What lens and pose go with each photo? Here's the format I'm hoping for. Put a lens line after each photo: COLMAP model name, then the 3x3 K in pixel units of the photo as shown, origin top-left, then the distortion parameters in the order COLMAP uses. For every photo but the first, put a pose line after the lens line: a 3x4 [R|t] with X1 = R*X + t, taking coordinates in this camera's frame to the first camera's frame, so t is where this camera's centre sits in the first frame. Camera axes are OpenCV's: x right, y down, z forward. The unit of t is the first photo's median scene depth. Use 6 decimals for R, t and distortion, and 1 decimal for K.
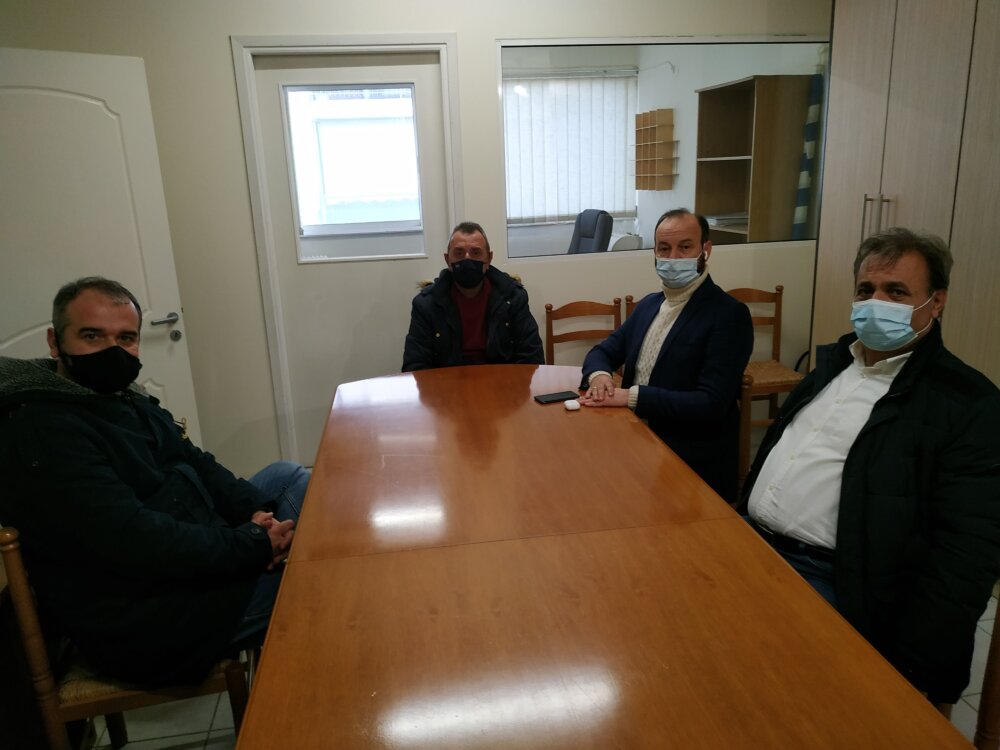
lens RADIAL K [[711.5, 0, 500.0], [0, 711.5, 375.0], [0, 0, 1]] dist [0.003921, 0.001578]
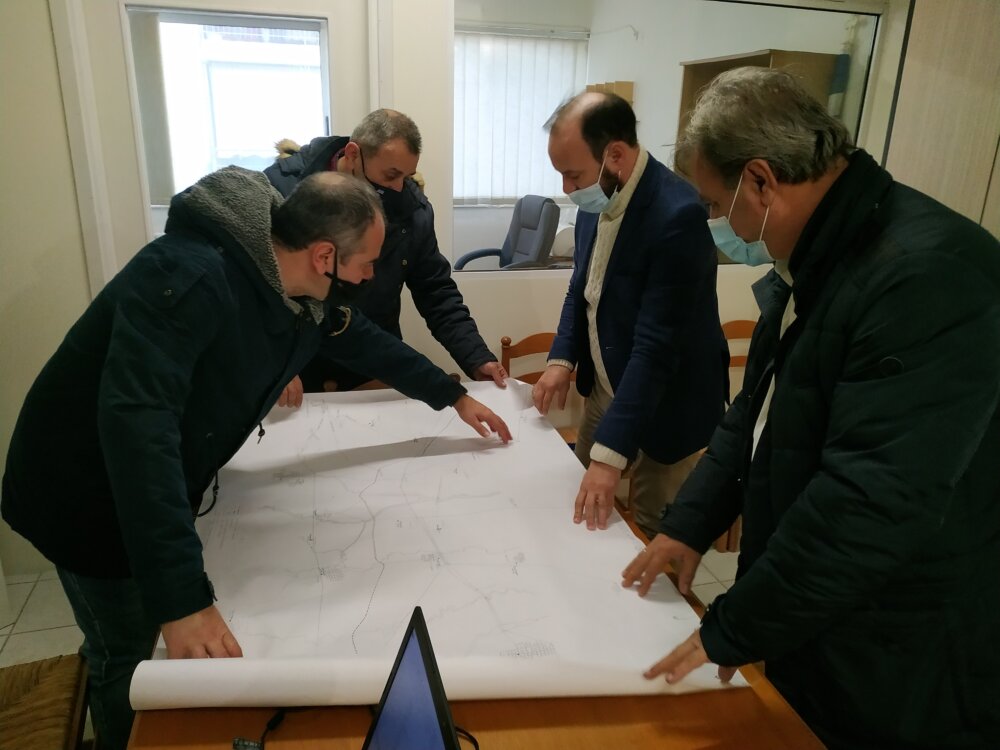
lens RADIAL K [[711.5, 0, 500.0], [0, 711.5, 375.0], [0, 0, 1]] dist [0.003921, 0.001578]
pose [[0.990462, 0.022331, 0.135967, -0.021129], [-0.028804, 0.998534, 0.045823, -0.051640], [-0.134744, -0.049302, 0.989653, 0.141387]]
